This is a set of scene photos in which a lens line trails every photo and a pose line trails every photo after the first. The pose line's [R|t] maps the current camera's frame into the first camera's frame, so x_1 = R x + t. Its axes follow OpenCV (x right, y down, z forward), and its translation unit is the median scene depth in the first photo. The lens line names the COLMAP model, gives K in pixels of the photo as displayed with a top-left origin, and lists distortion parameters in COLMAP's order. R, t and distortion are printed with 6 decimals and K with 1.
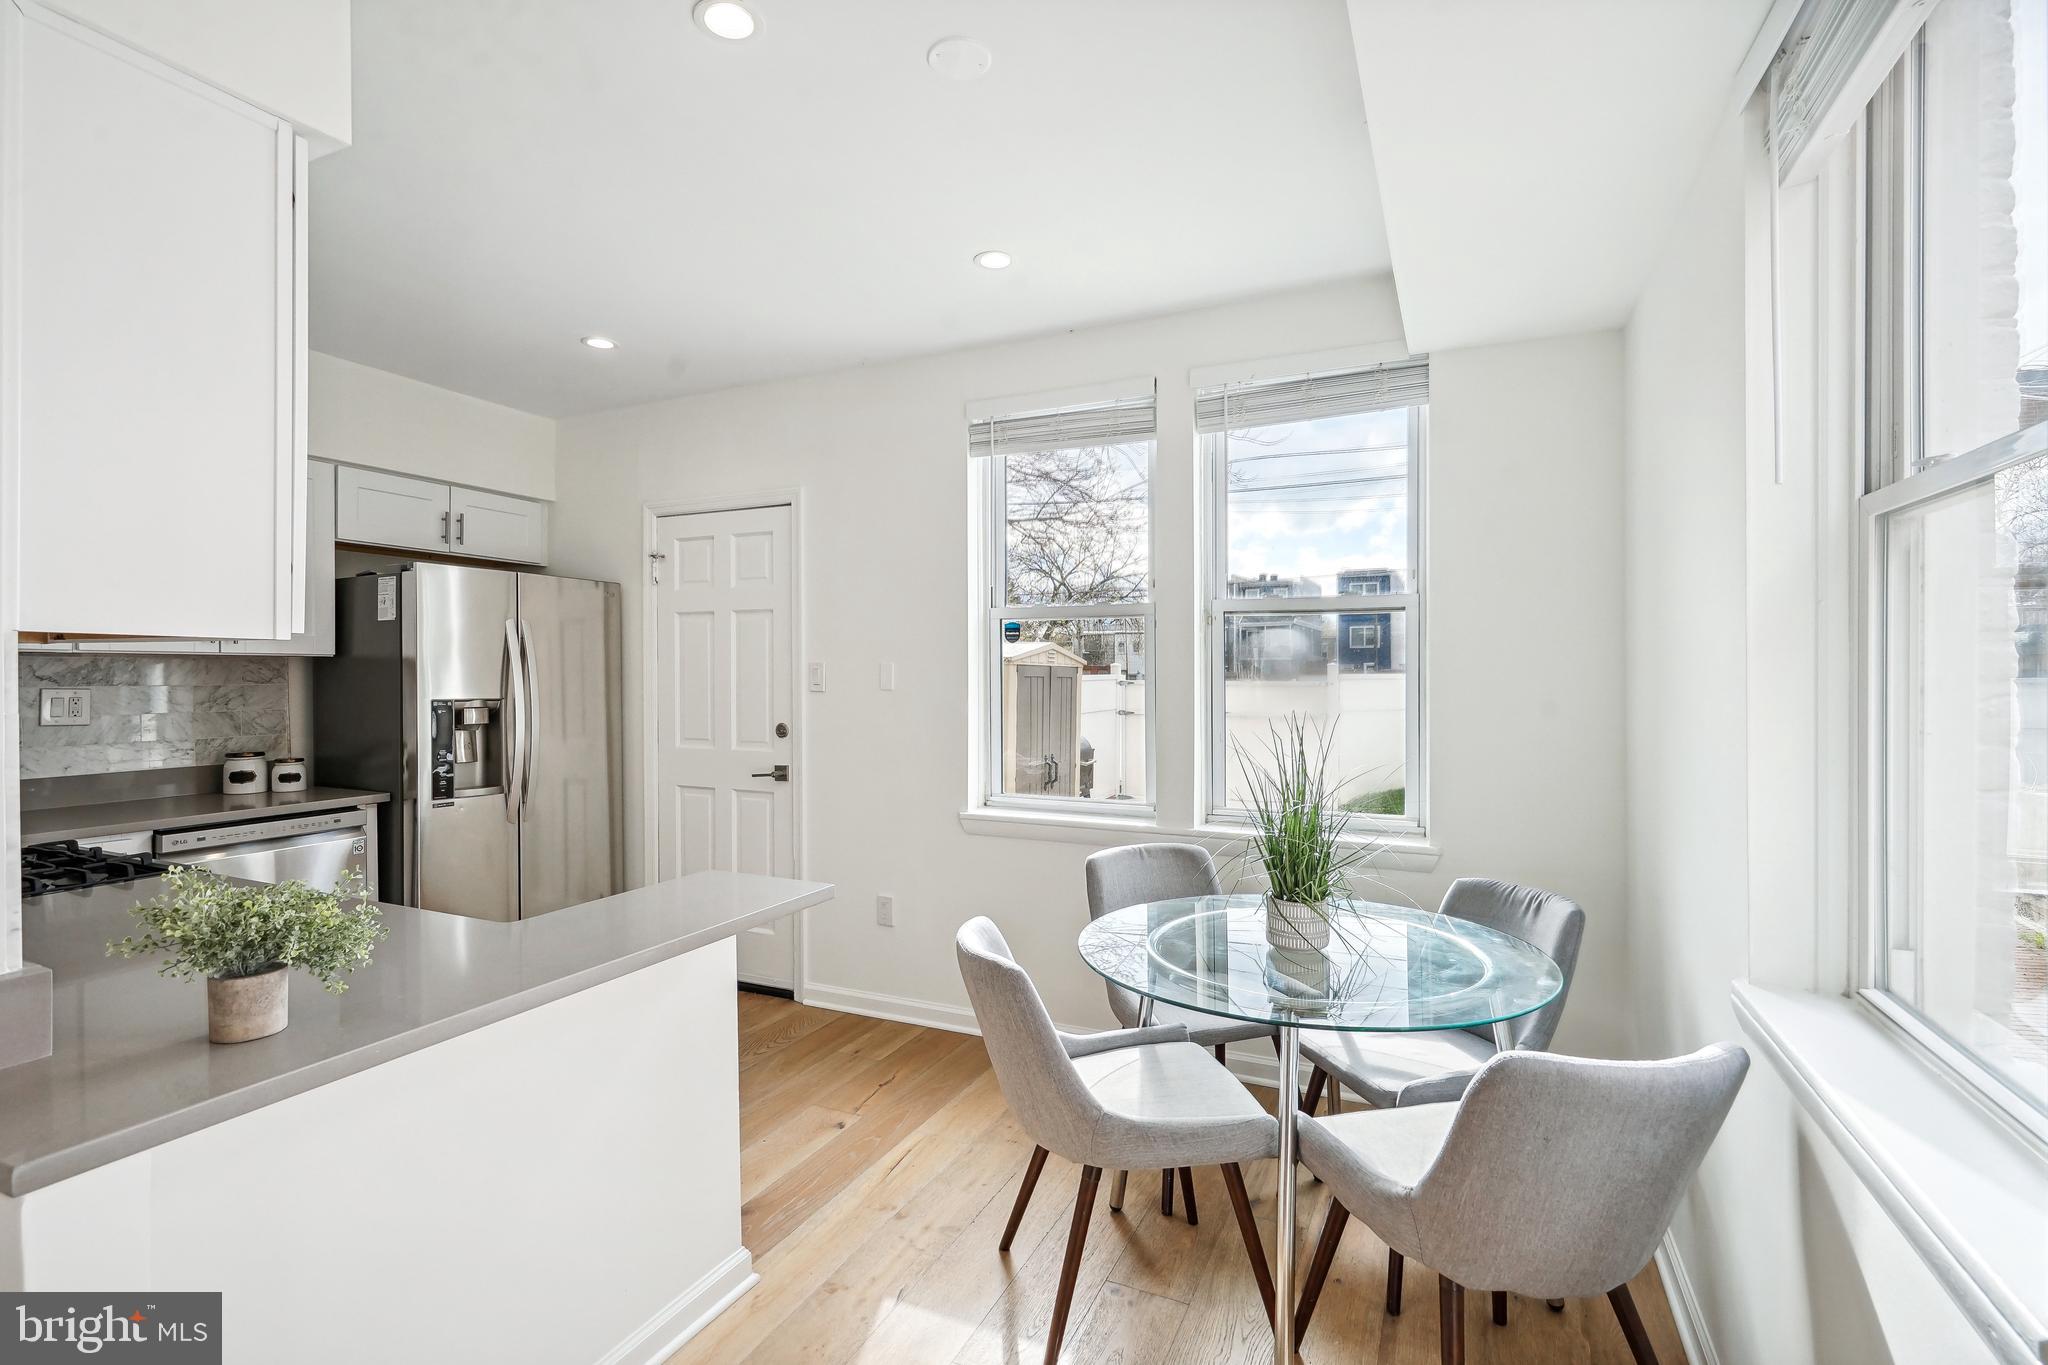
lens RADIAL K [[931.2, 0, 1017.1], [0, 931.2, 676.8], [0, 0, 1]] dist [0.001654, 0.003100]
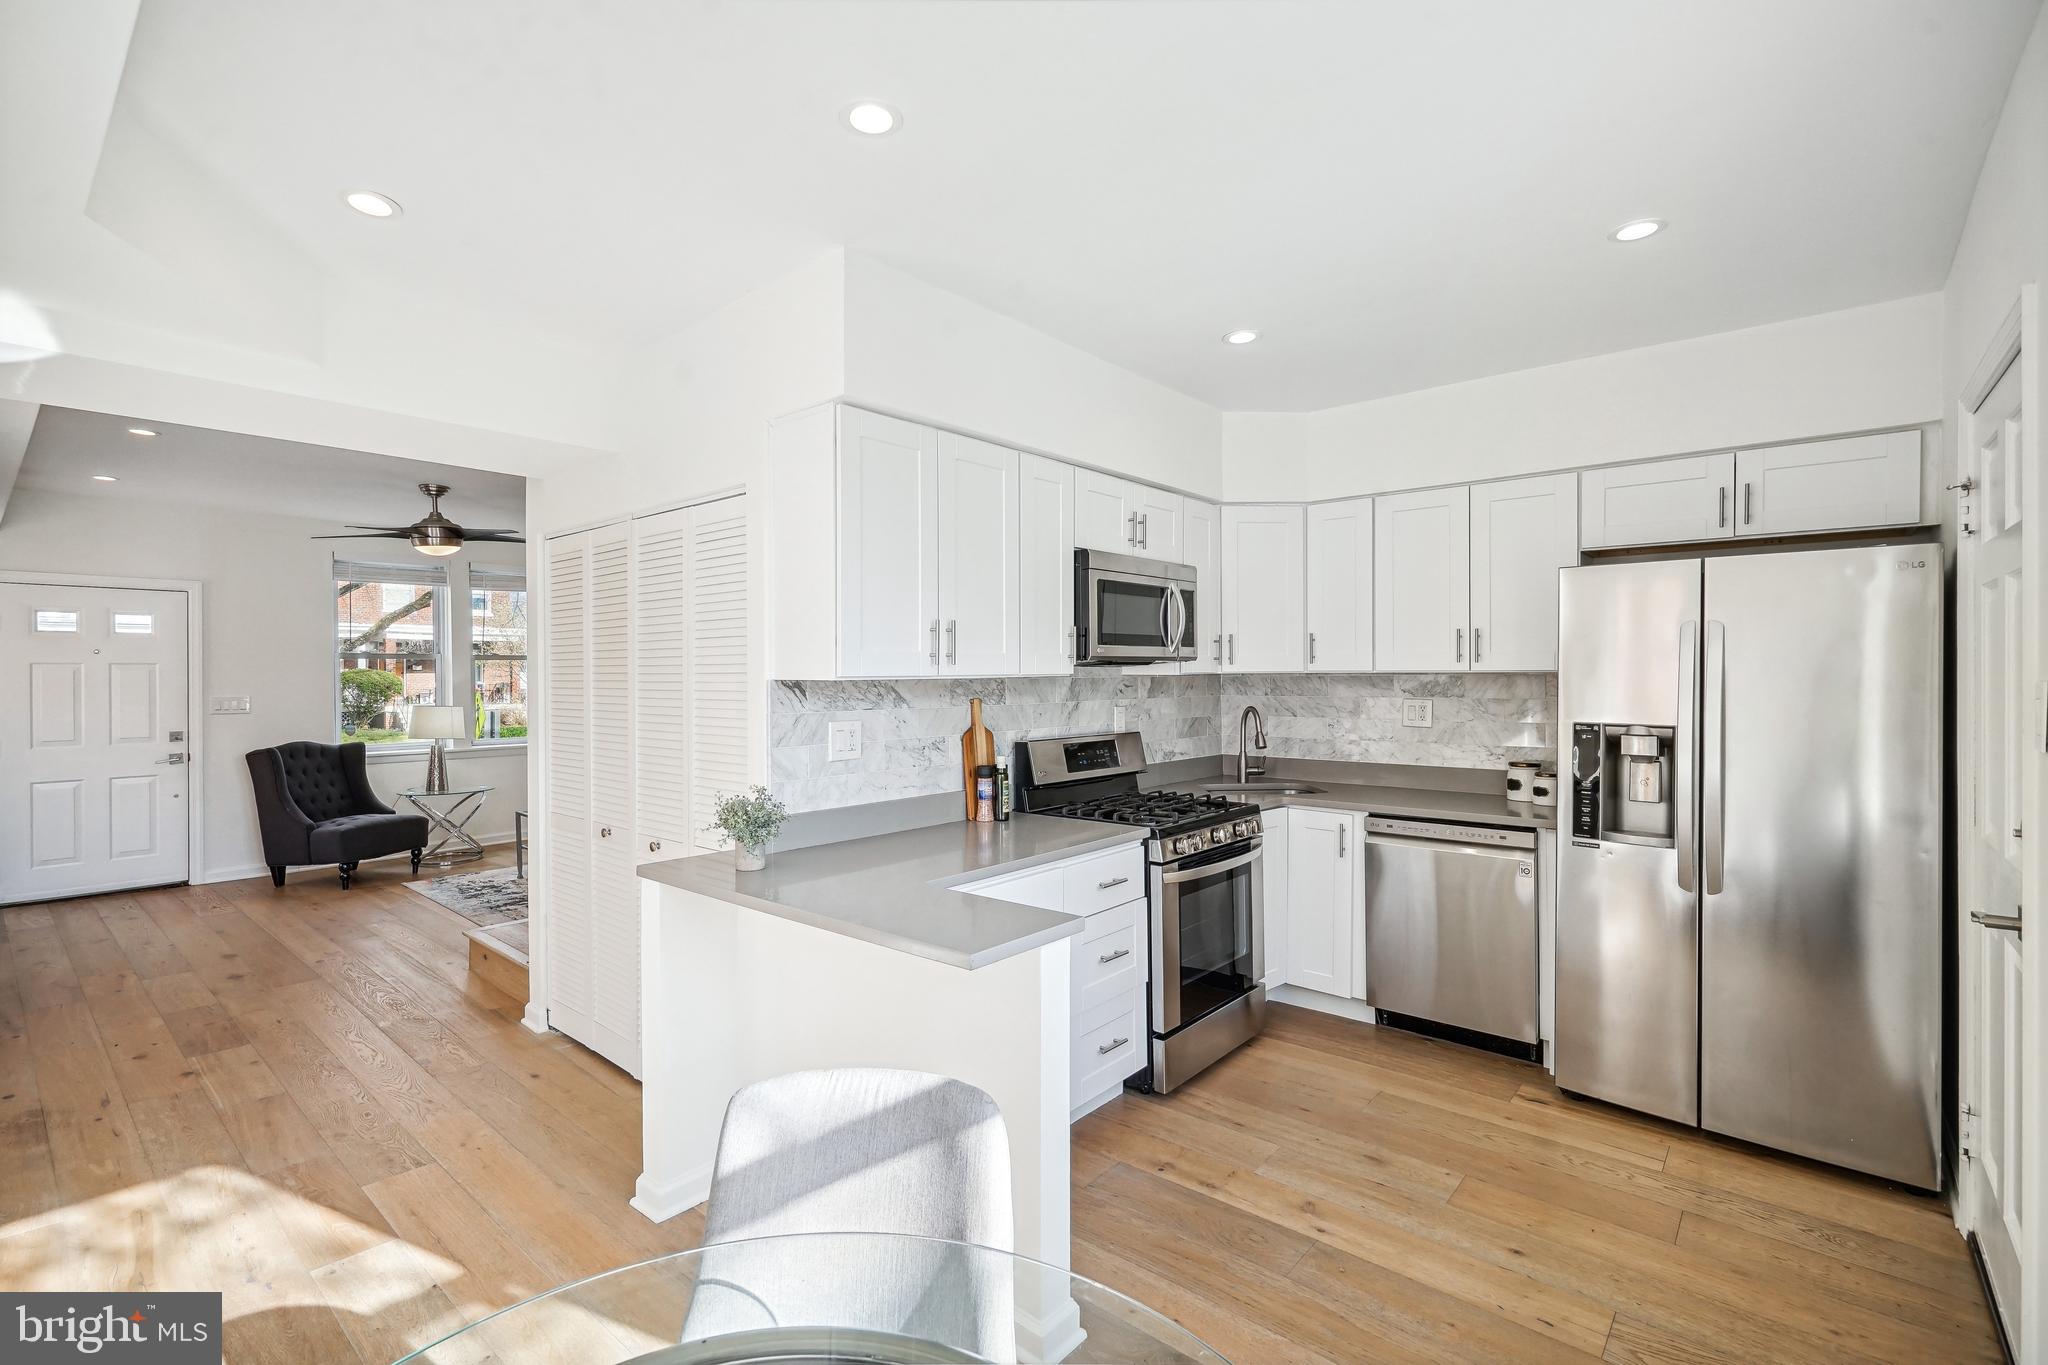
lens RADIAL K [[931.2, 0, 1015.8], [0, 931.2, 684.7], [0, 0, 1]] dist [0.001654, 0.003100]
pose [[-0.267861, 0.012471, -0.963377, 0.356043], [-0.001875, 0.999908, 0.013465, -0.021505], [0.963456, 0.005413, -0.267813, 0.727536]]
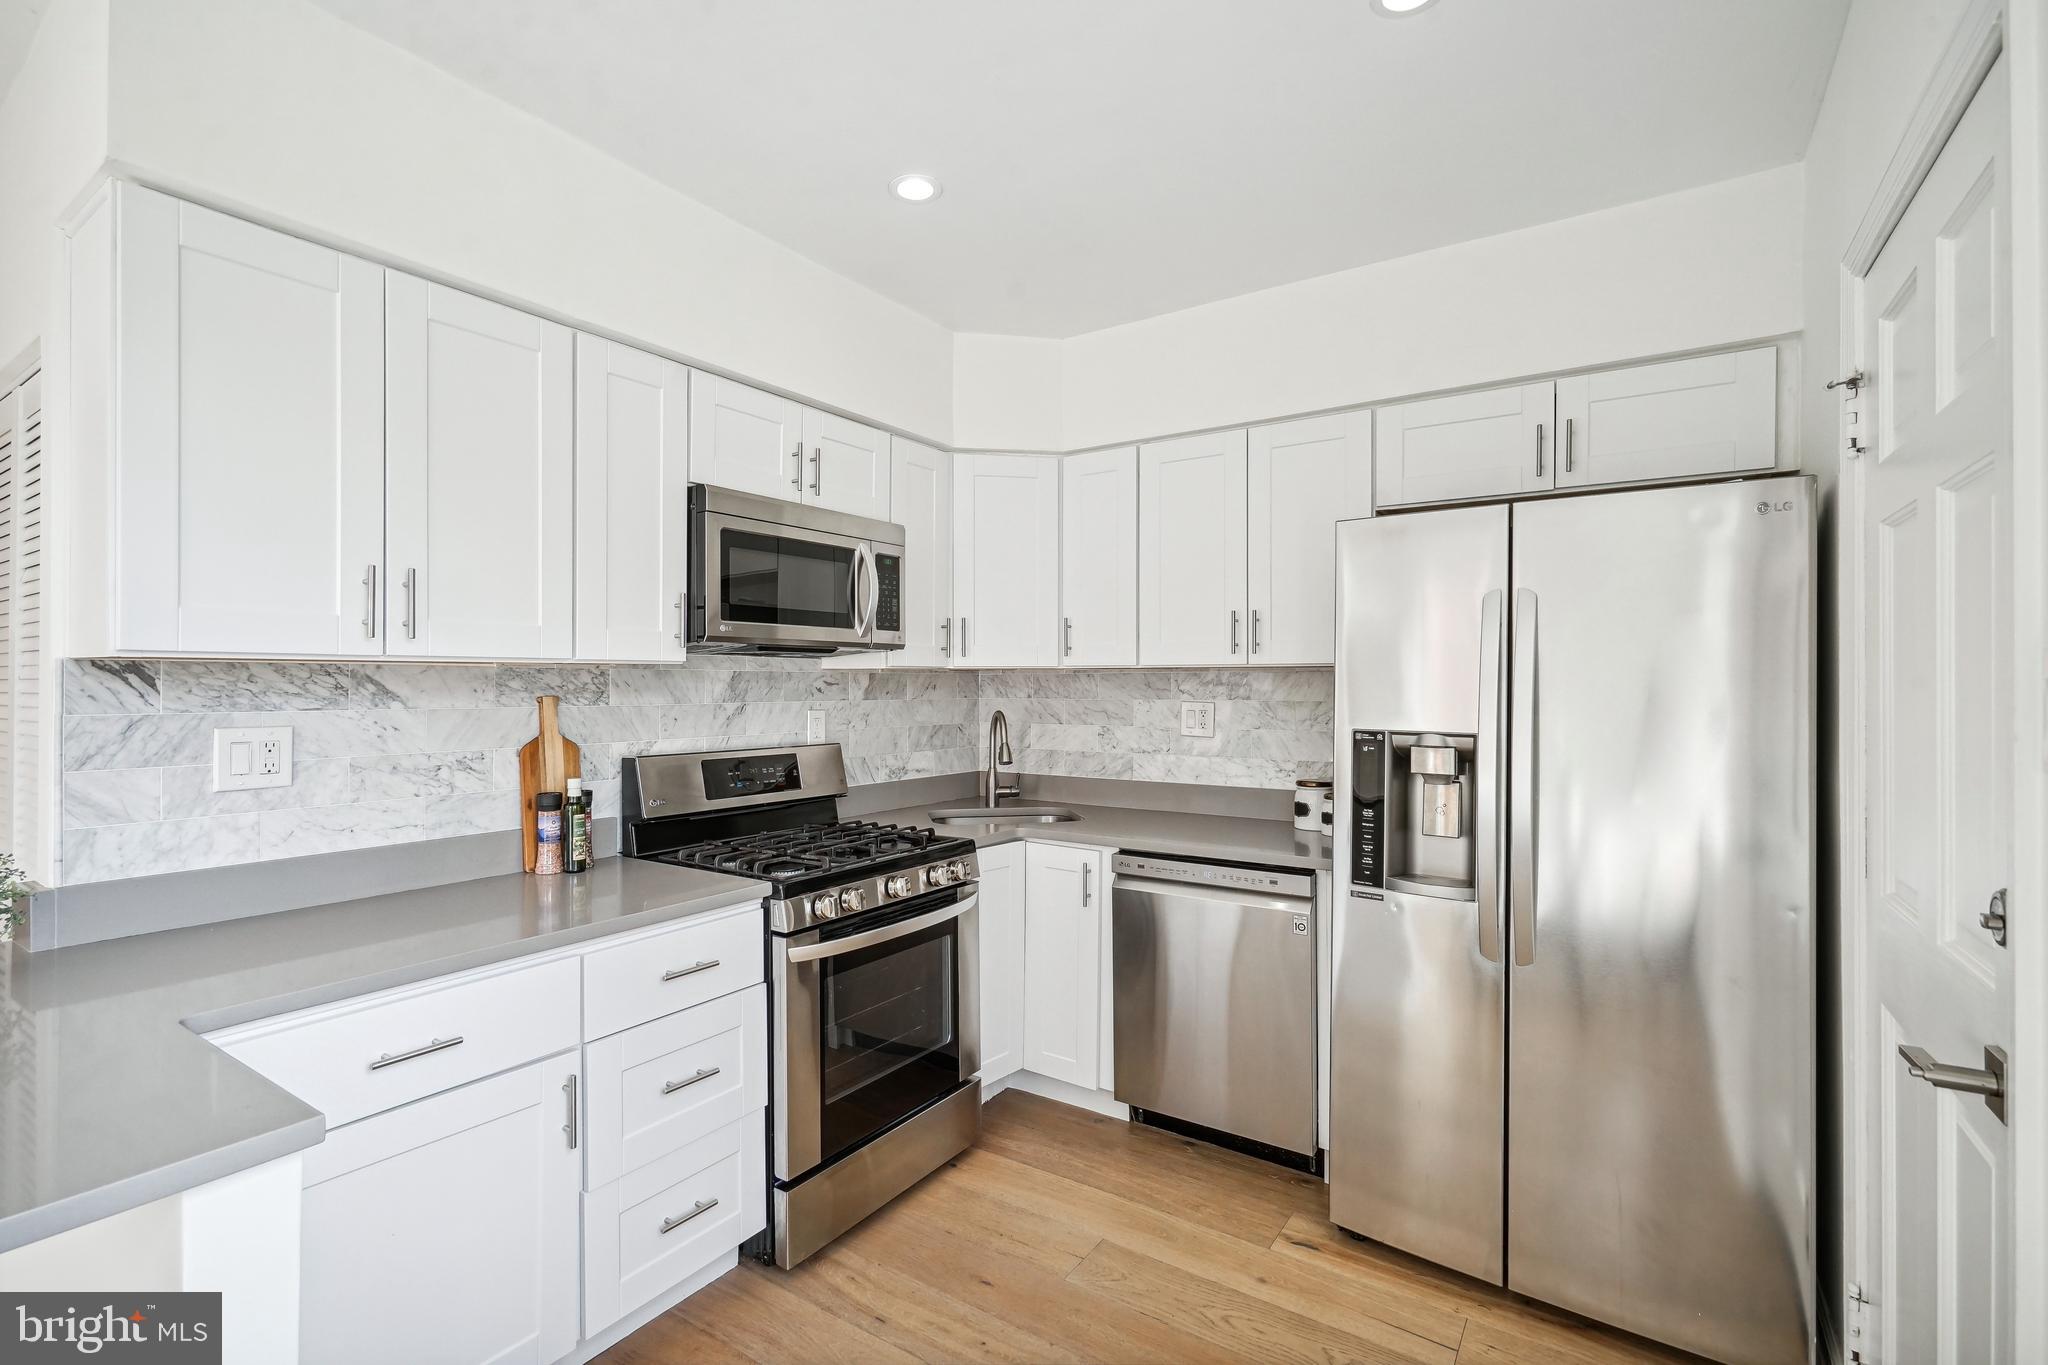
lens RADIAL K [[931.2, 0, 1015.5], [0, 931.2, 687.9], [0, 0, 1]] dist [0.001654, 0.003100]
pose [[-0.156542, 0.003700, -0.987664, 0.050345], [-0.007598, 0.999959, 0.004950, -0.005762], [0.987642, 0.008280, -0.156508, 0.867107]]
